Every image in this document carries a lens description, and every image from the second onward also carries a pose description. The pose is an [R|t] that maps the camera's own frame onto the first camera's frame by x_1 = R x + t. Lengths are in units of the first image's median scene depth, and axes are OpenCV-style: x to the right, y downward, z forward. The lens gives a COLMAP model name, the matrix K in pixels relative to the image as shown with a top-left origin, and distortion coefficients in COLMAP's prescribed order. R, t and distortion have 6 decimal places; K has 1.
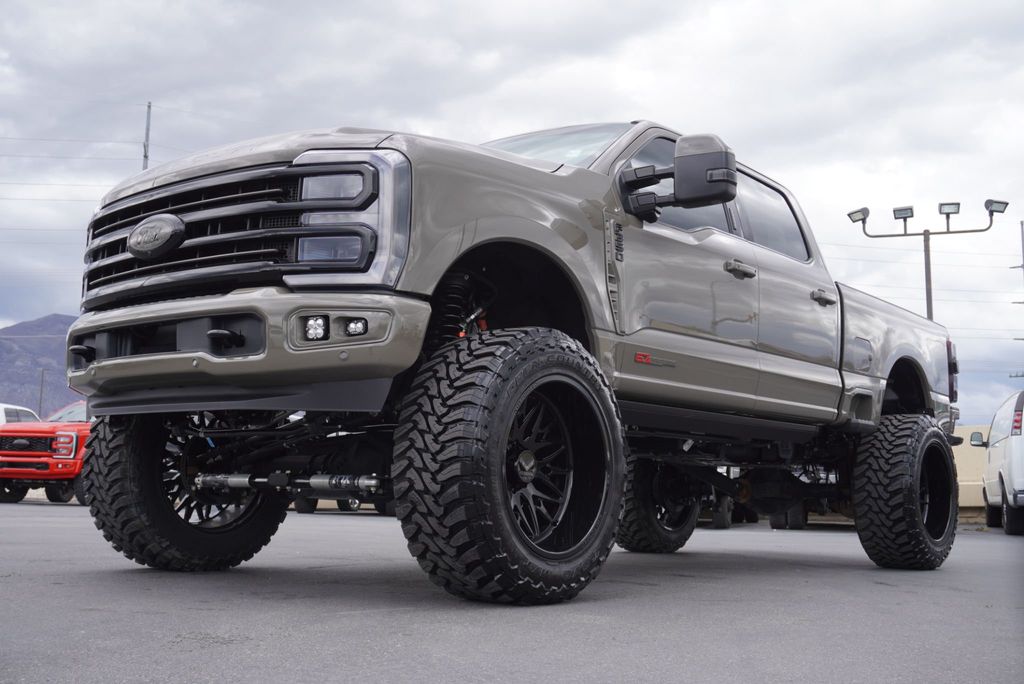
lens RADIAL K [[1111.0, 0, 514.9], [0, 1111.0, 339.4], [0, 0, 1]] dist [0.021702, 0.000000]
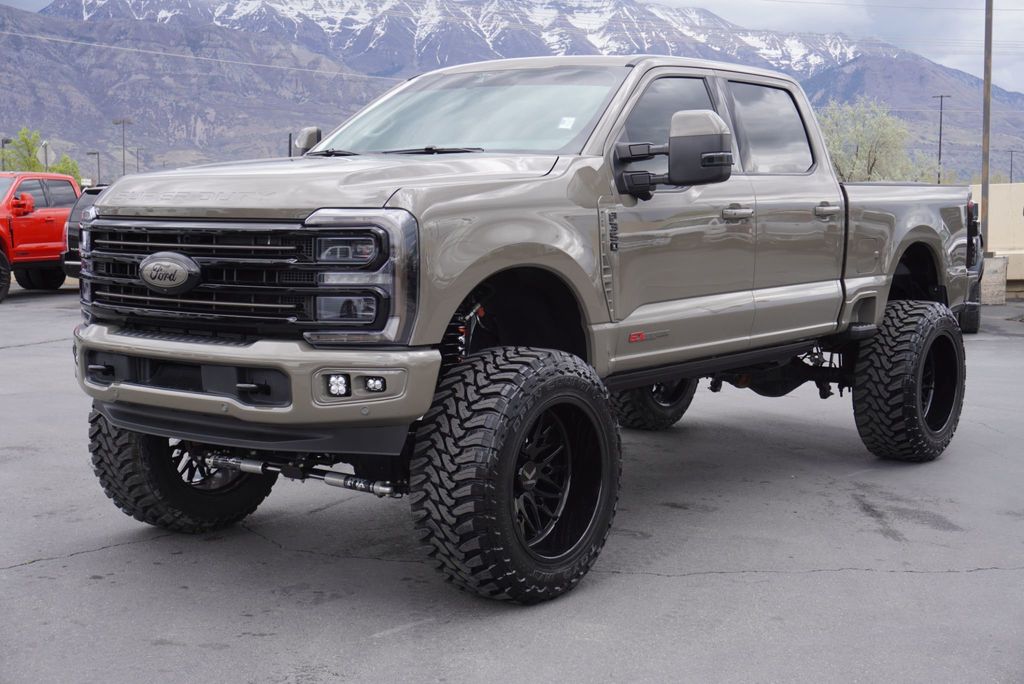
lens RADIAL K [[1414.8, 0, 512.7], [0, 1414.8, 339.1], [0, 0, 1]] dist [0.067684, 0.000000]
pose [[0.999486, -0.023114, 0.022223, -0.030113], [0.017275, 0.972063, 0.234082, -0.306025], [-0.027013, -0.233578, 0.971963, -0.282961]]
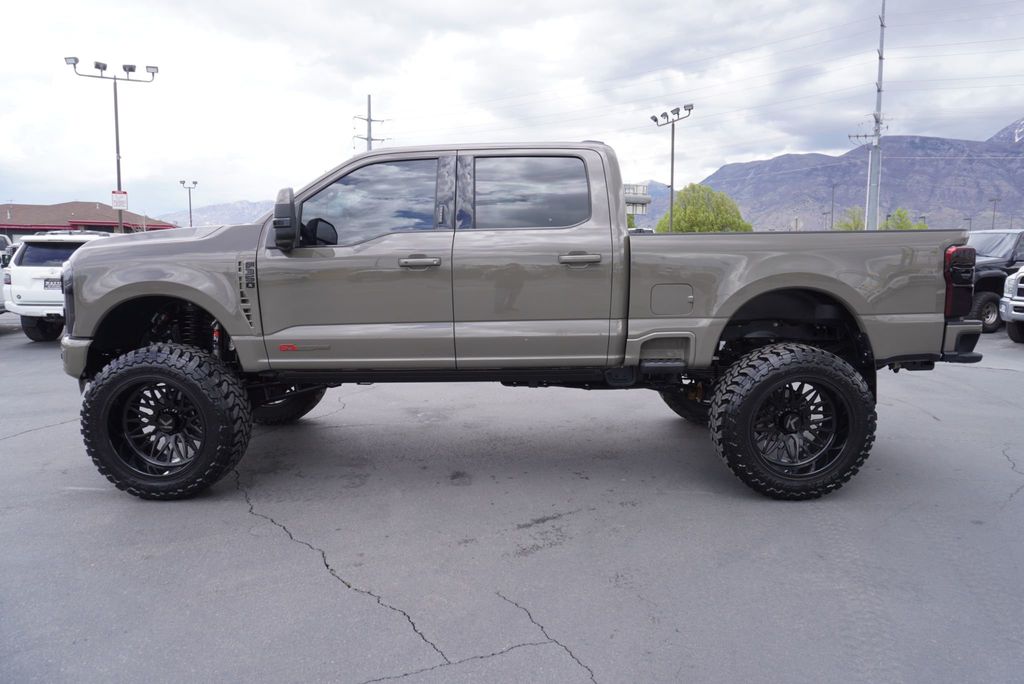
lens RADIAL K [[676.0, 0, 500.1], [0, 676.0, 332.8], [0, 0, 1]] dist [-0.022084, 0.019694]
pose [[0.599430, 0.067173, -0.797604, 1.065695], [0.135485, 0.973579, 0.183816, -0.138113], [0.788877, -0.218248, 0.574491, 0.748899]]
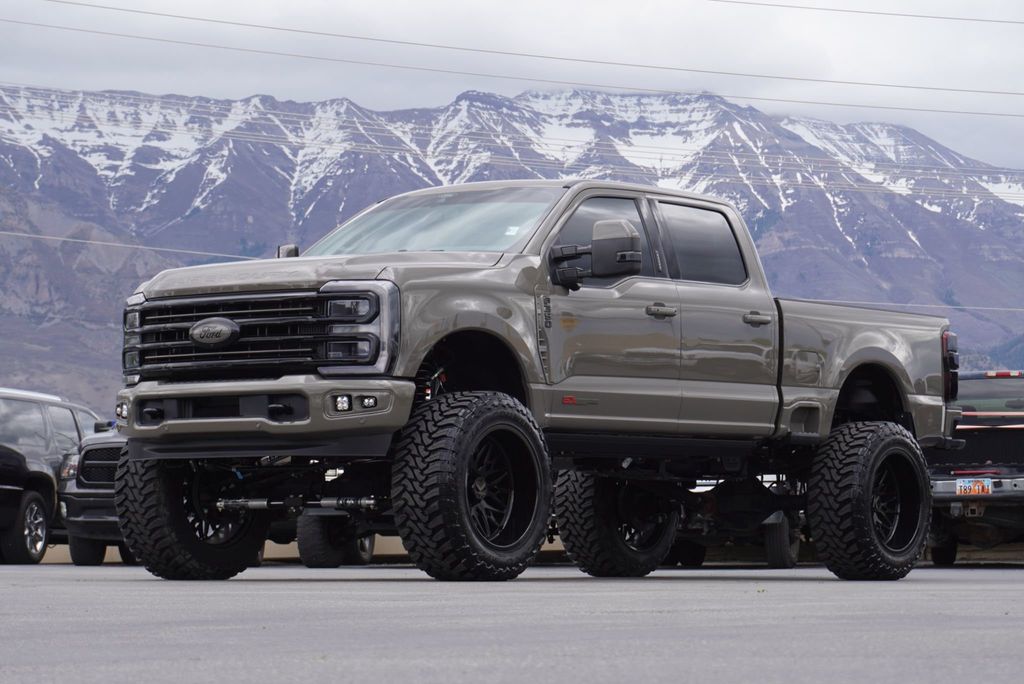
lens RADIAL K [[3191.1, 0, 504.8], [0, 3191.1, 341.5], [0, 0, 1]] dist [0.255686, 0.000000]
pose [[0.999400, -0.022067, 0.026701, -0.057262], [0.020006, 0.996974, 0.075123, -0.344079], [-0.028278, -0.074543, 0.996817, -2.776932]]
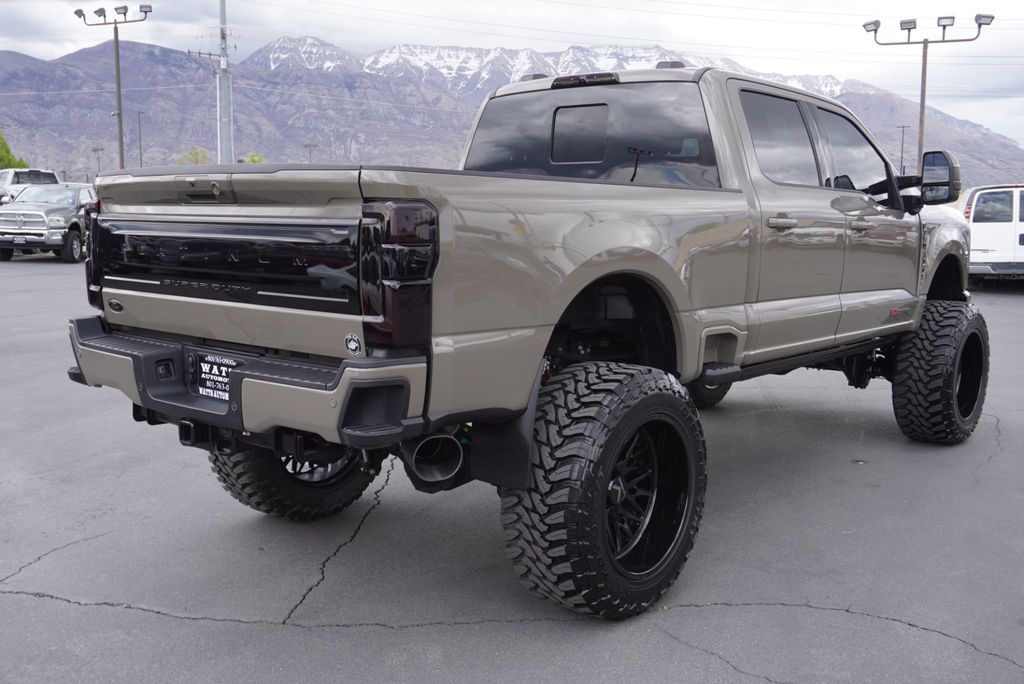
lens RADIAL K [[1037.4, 0, 517.7], [0, 1037.4, 334.7], [0, 0, 1]] dist [0.024351, 0.000000]
pose [[0.999160, -0.013620, -0.038642, -0.044167], [0.023313, 0.964558, 0.262838, -0.278552], [0.033693, -0.263518, 0.964066, 0.040197]]
